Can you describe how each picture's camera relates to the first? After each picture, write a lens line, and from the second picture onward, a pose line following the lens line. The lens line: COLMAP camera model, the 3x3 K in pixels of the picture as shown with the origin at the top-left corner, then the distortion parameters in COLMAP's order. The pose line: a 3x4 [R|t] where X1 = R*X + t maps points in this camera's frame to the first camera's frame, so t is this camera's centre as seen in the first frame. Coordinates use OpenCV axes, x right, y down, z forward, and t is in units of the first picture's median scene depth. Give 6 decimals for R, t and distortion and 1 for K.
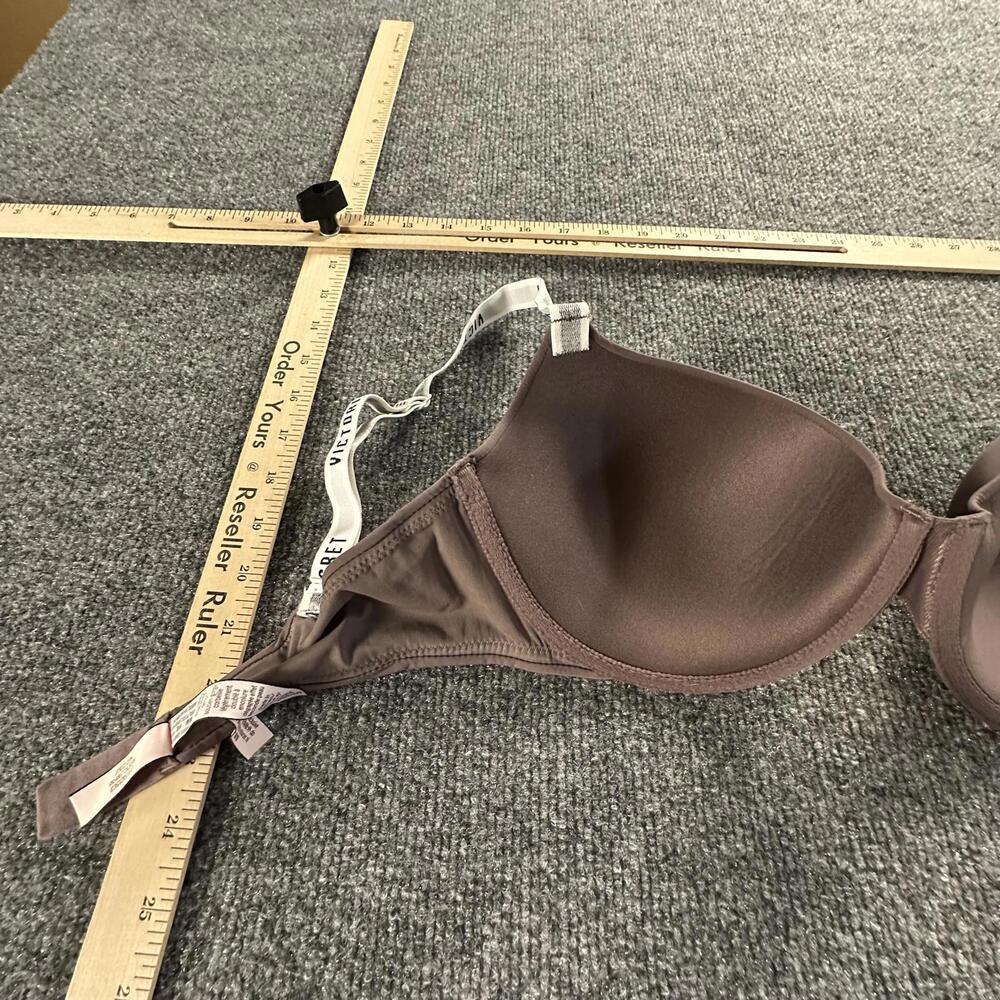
lens RADIAL K [[533.2, 0, 500.0], [0, 533.2, 500.0], [0, 0, 1]] dist [-0.005112, 0.001544]
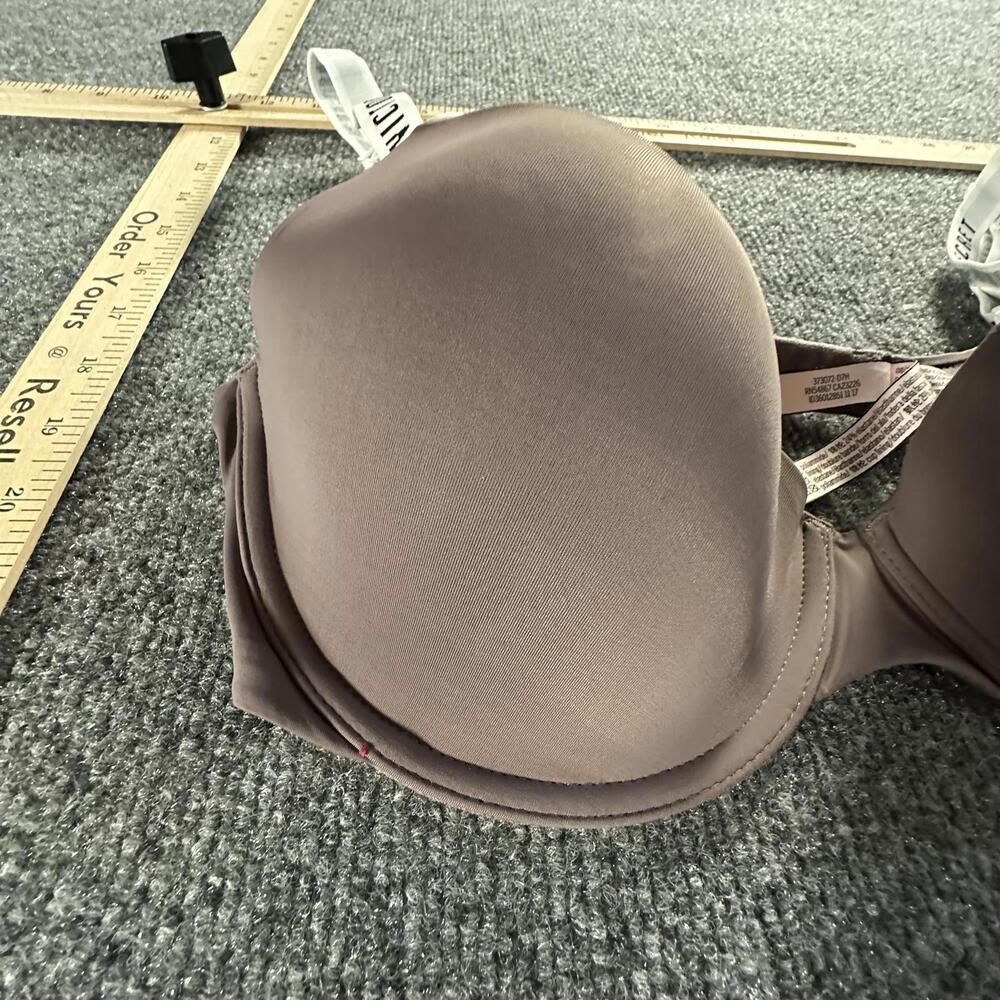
lens RADIAL K [[539.1, 0, 500.0], [0, 539.1, 500.0], [0, 0, 1]] dist [-0.005289, 0.000456]
pose [[0.995375, -0.034821, 0.089529, -0.001198], [0.046941, 0.989450, -0.137058, 0.268894], [-0.083812, 0.140627, 0.986509, 0.443673]]
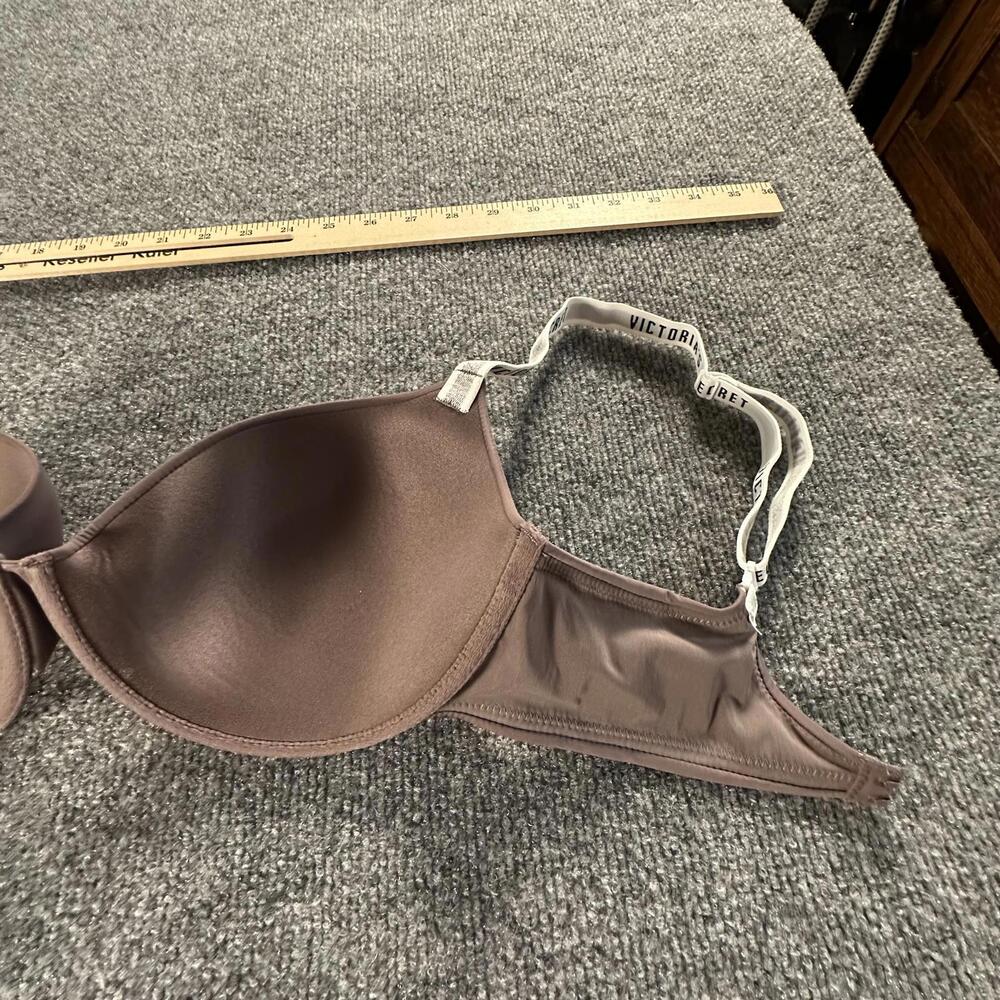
lens RADIAL K [[533.2, 0, 500.0], [0, 533.2, 500.0], [0, 0, 1]] dist [-0.005112, 0.001544]
pose [[0.990338, -0.137027, 0.021316, 1.430883], [0.135936, 0.989639, 0.046213, 0.001255], [-0.027428, -0.042868, 0.998704, 0.029170]]
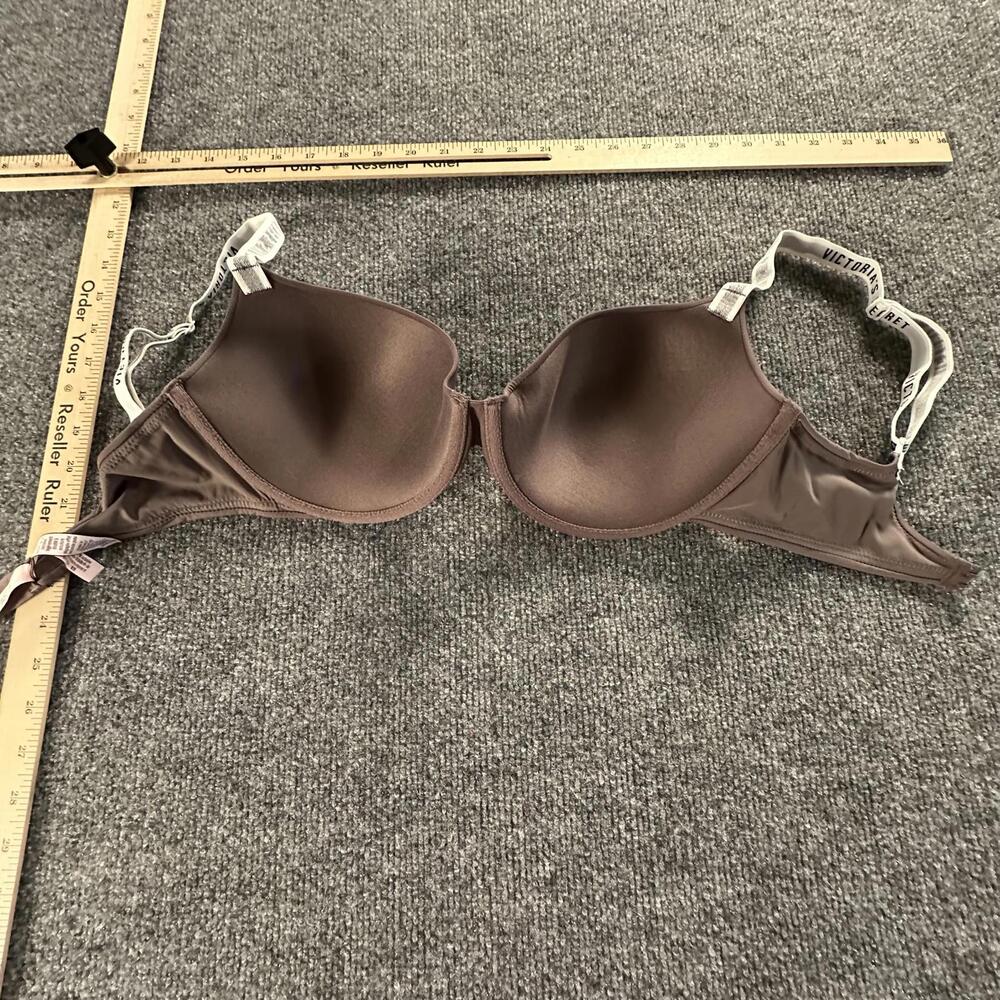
lens RADIAL K [[533.2, 0, 500.0], [0, 533.2, 500.0], [0, 0, 1]] dist [-0.005112, 0.001544]
pose [[0.997513, -0.070336, -0.004633, 0.753819], [0.069392, 0.968326, 0.239852, -0.043393], [-0.012384, -0.239576, 0.970799, -0.482563]]
